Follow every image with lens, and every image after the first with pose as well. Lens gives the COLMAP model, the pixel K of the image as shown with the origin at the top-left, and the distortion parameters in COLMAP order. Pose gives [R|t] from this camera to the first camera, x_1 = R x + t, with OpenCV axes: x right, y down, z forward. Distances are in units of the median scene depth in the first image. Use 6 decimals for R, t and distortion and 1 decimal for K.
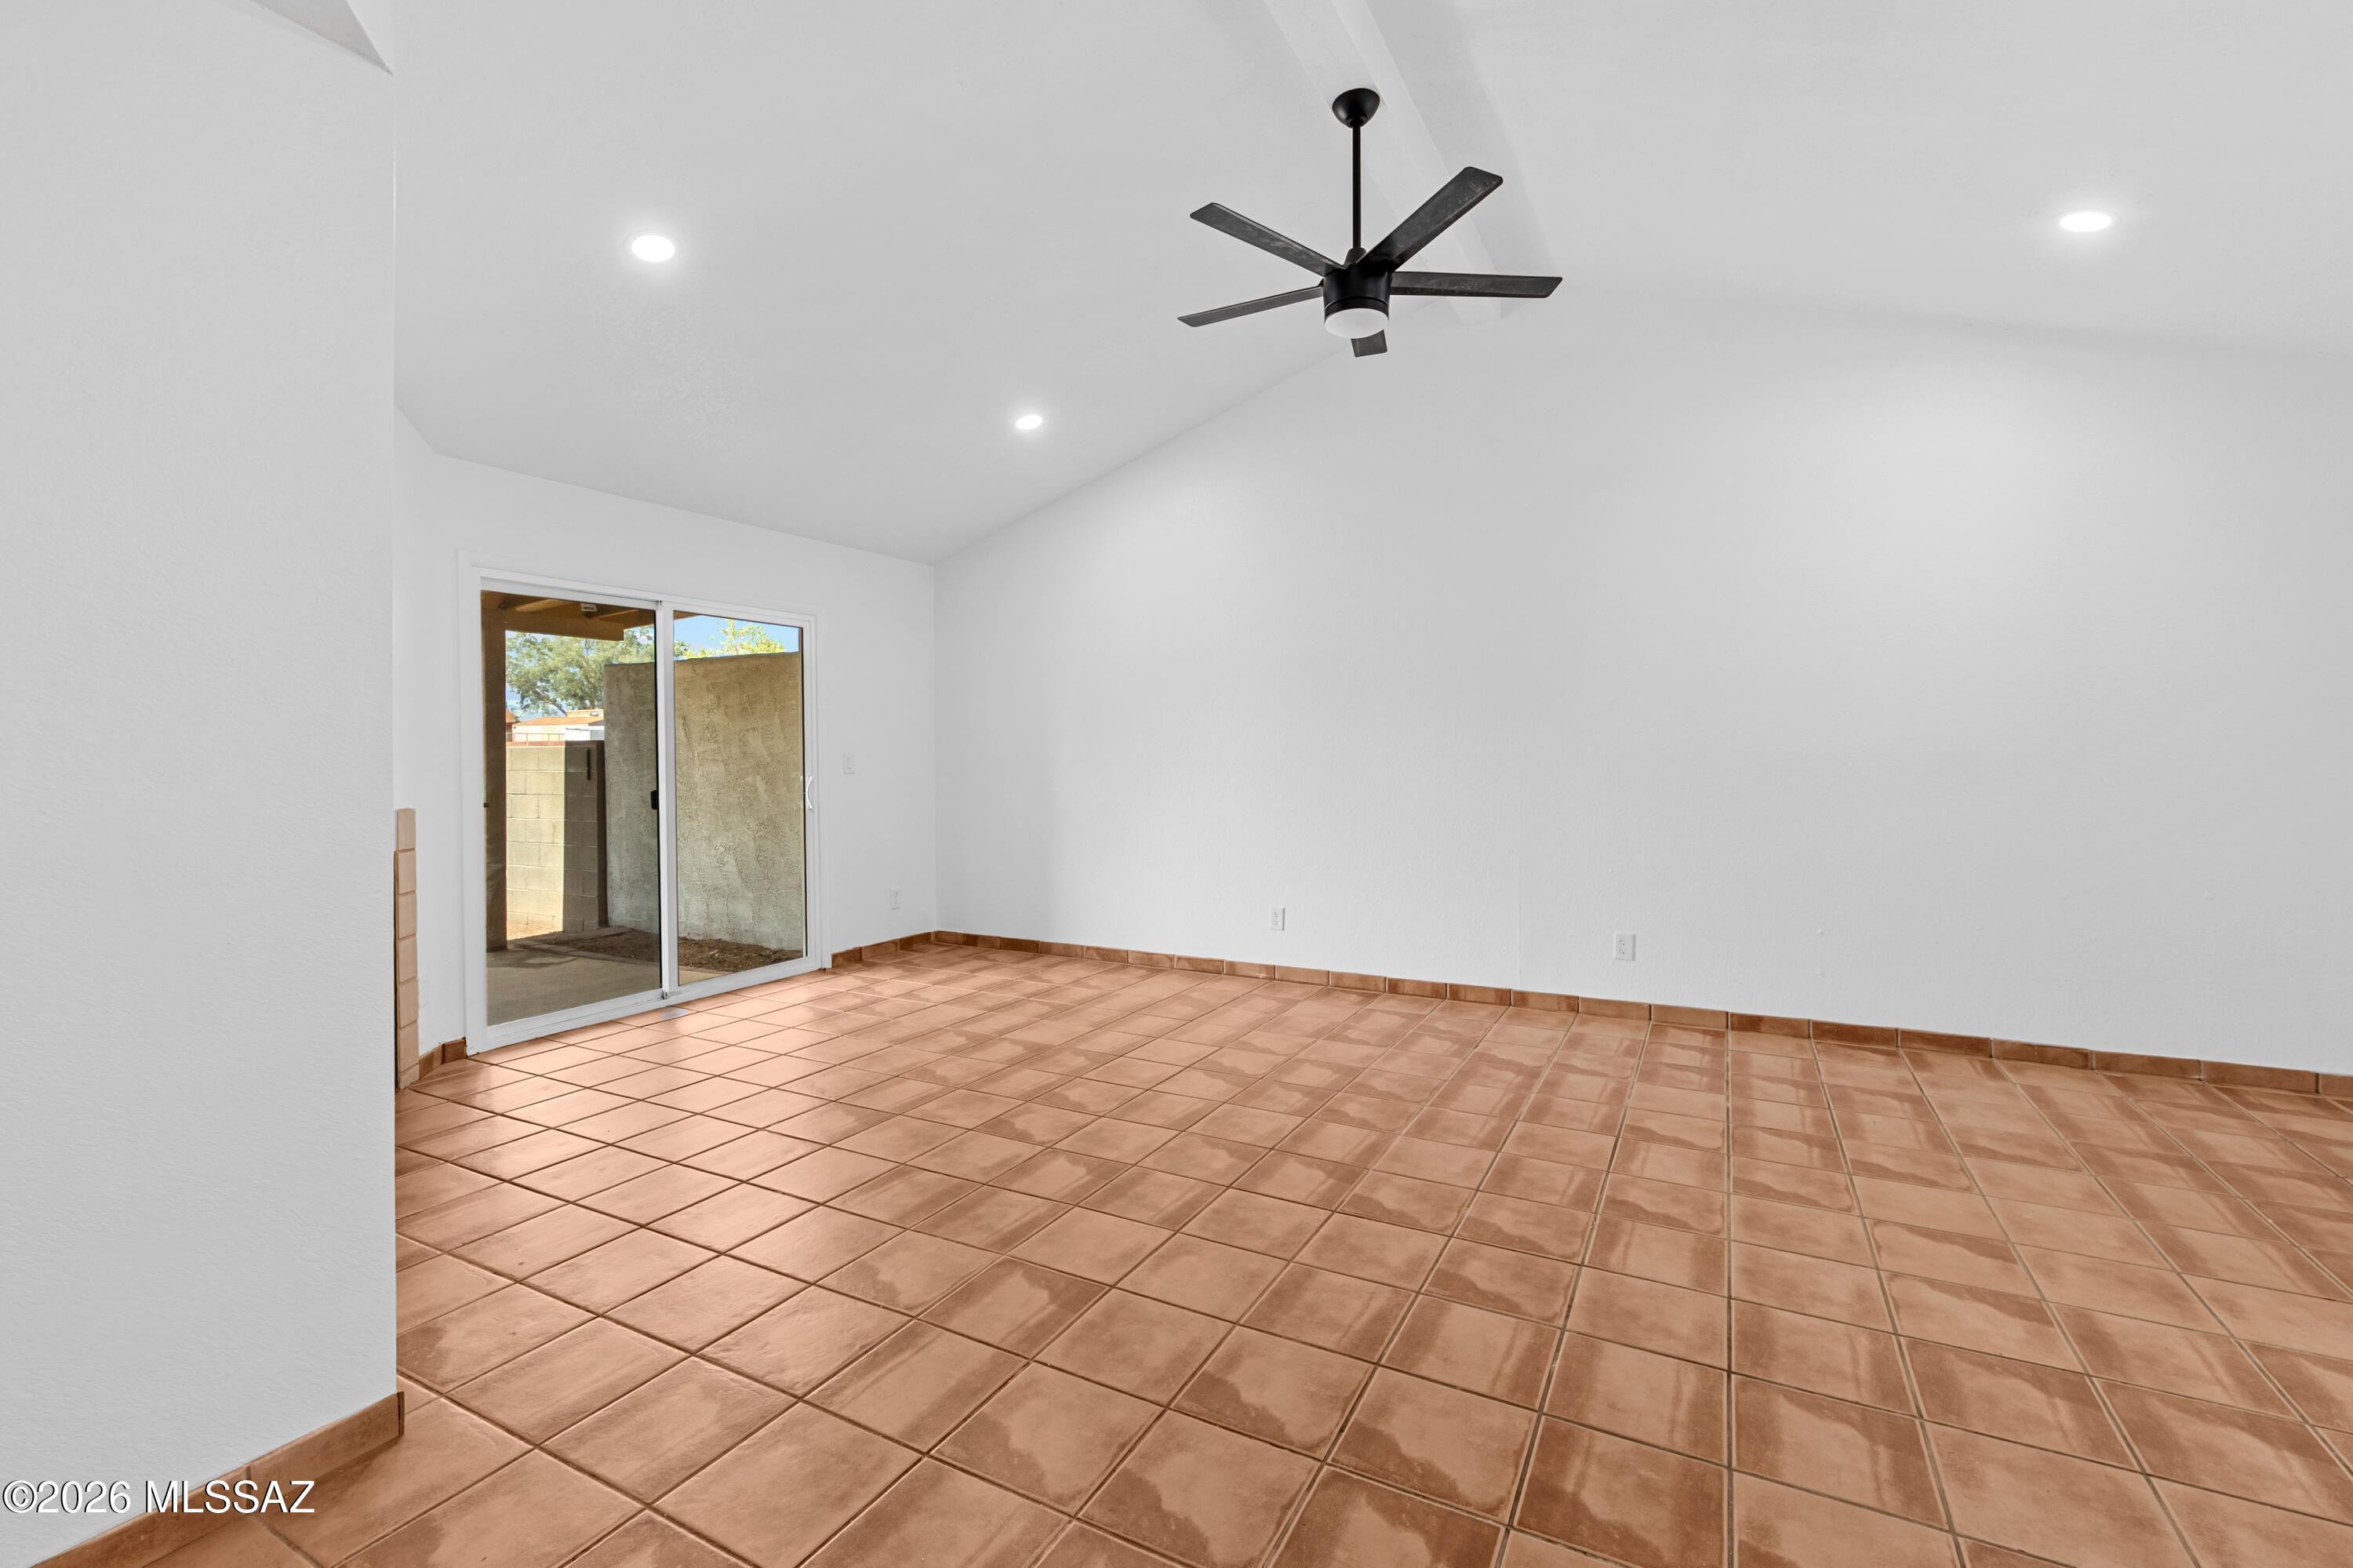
lens RADIAL K [[1025.9, 0, 1182.8], [0, 1025.9, 764.0], [0, 0, 1]] dist [0.002279, 0.000148]
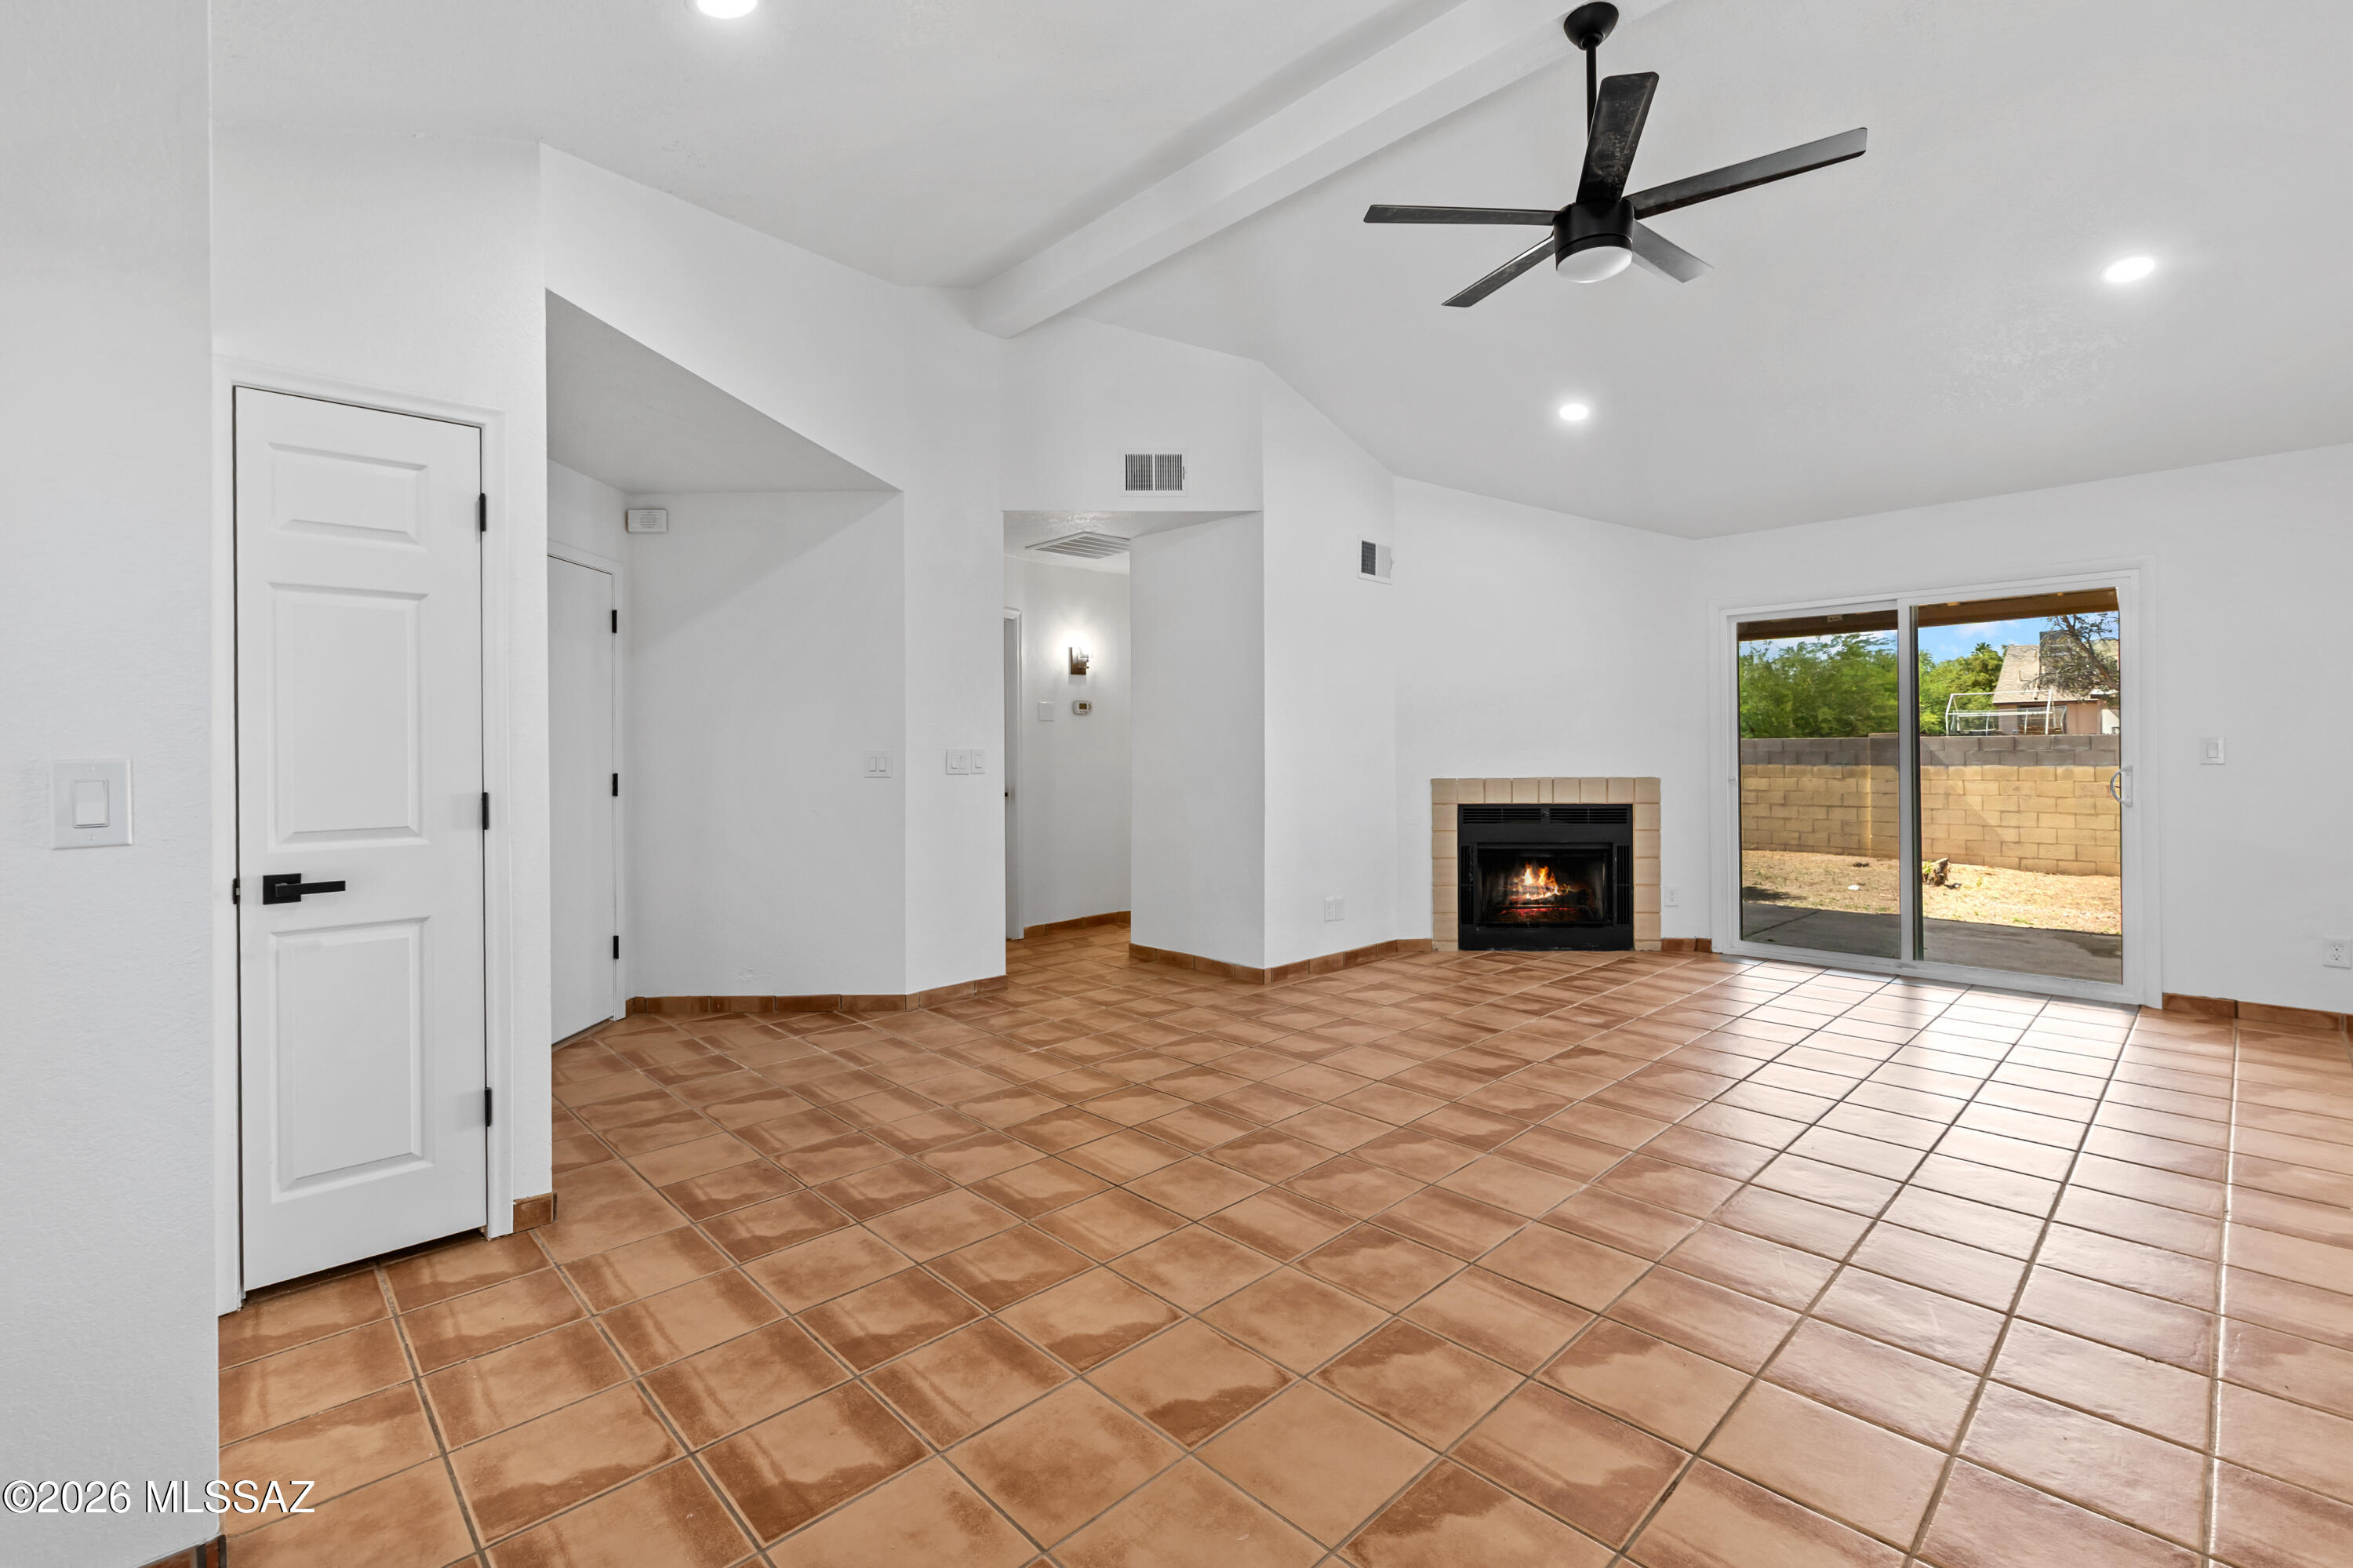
lens RADIAL K [[1025.9, 0, 1193.8], [0, 1025.9, 763.5], [0, 0, 1]] dist [0.002279, 0.000148]
pose [[-0.304353, 0.019514, -0.952359, 1.504997], [0.001073, 0.999797, 0.020143, -0.017523], [0.952559, 0.005109, -0.304312, 1.250250]]
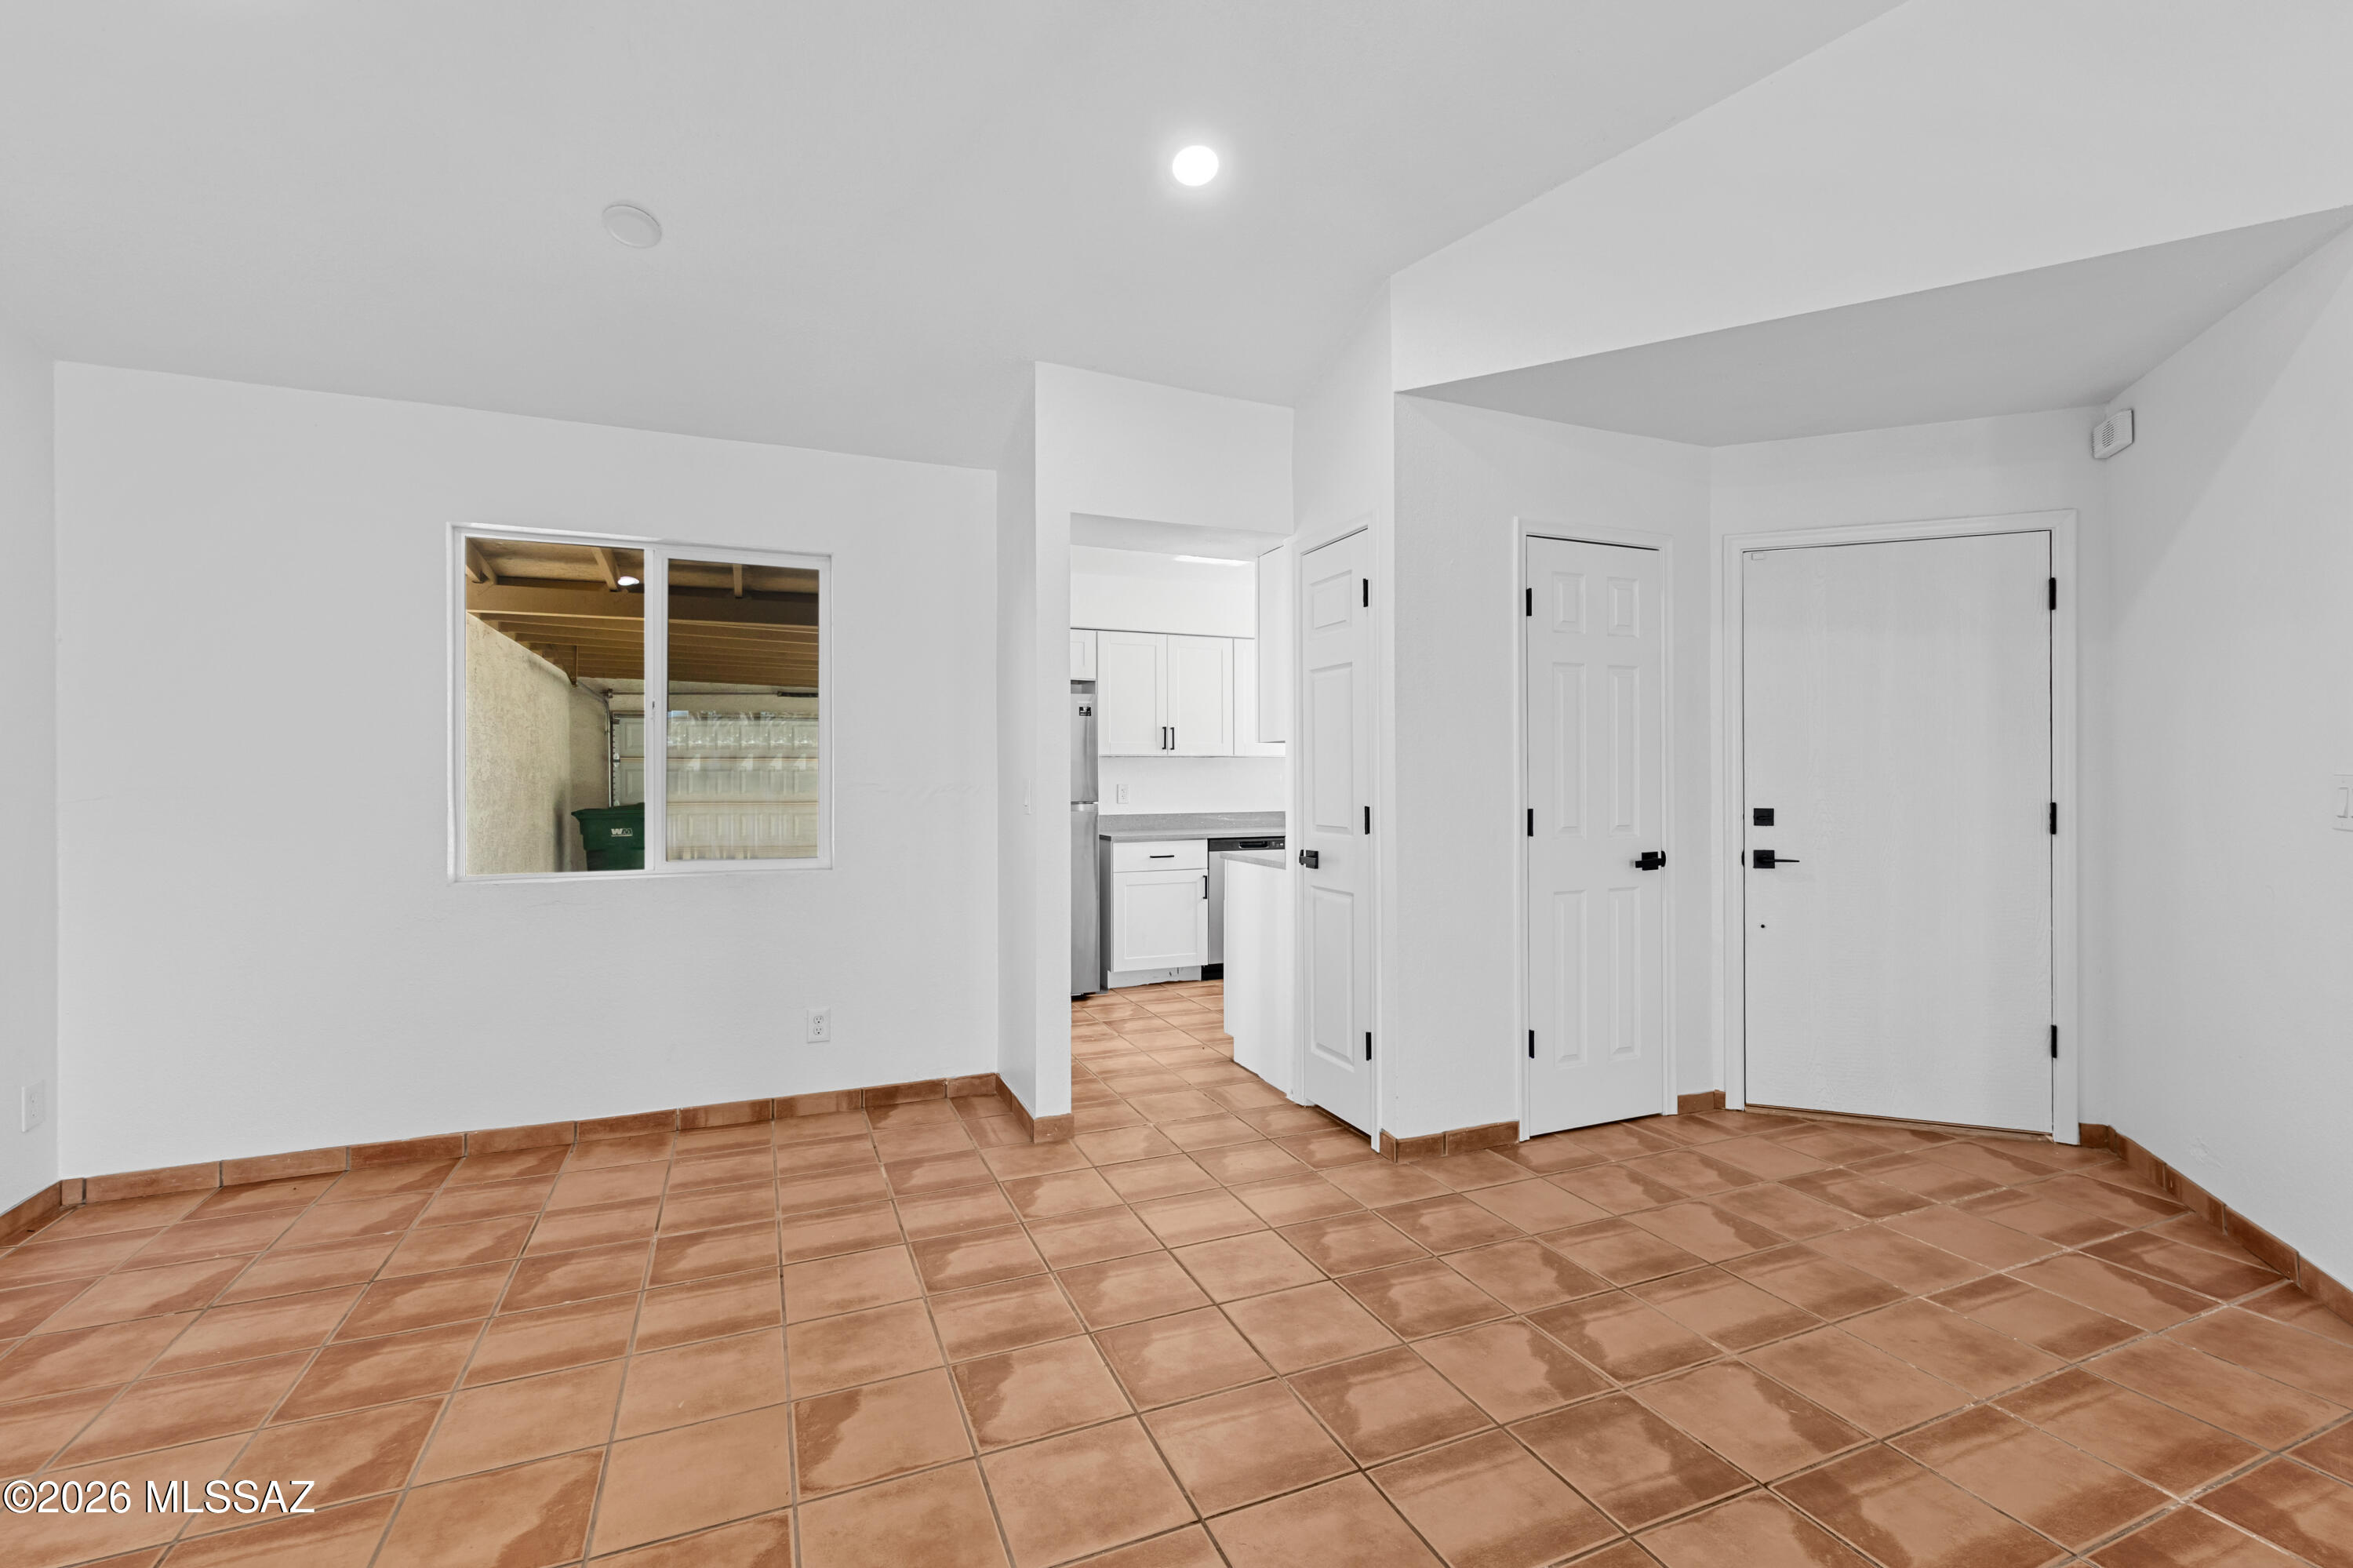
lens RADIAL K [[1025.9, 0, 1189.7], [0, 1025.9, 780.2], [0, 0, 1]] dist [0.002279, 0.000148]
pose [[-0.779303, 0.001300, 0.626646, 0.068486], [0.010931, 0.999874, 0.011521, -0.021057], [-0.626552, 0.015828, -0.779219, 1.460888]]
